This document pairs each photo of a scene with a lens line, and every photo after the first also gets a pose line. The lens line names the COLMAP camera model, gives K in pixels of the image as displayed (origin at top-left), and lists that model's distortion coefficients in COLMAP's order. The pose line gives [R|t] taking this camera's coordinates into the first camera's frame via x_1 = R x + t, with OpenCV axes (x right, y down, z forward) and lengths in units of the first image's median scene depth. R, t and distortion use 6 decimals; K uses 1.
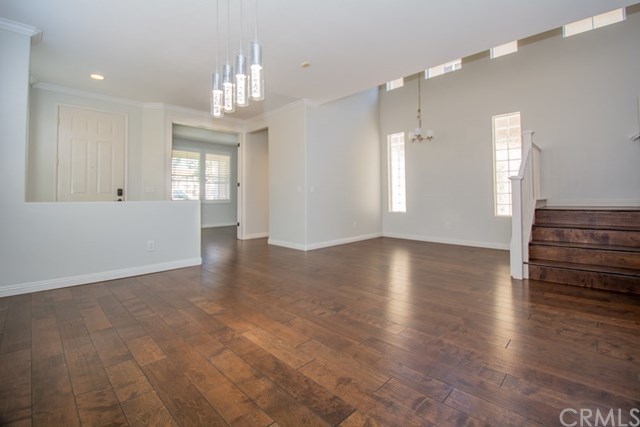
lens RADIAL K [[285.4, 0, 320.2], [0, 285.4, 196.7], [0, 0, 1]] dist [-0.000603, -0.000188]
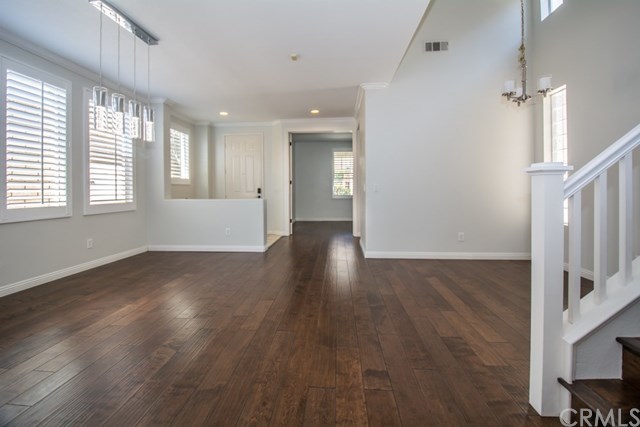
lens RADIAL K [[285.4, 0, 320.2], [0, 285.4, 196.7], [0, 0, 1]] dist [-0.000603, -0.000188]
pose [[0.647605, 0.018997, -0.761740, 0.655294], [0.005269, 0.999554, 0.029407, -0.032603], [0.761958, -0.023058, 0.647215, 0.407895]]
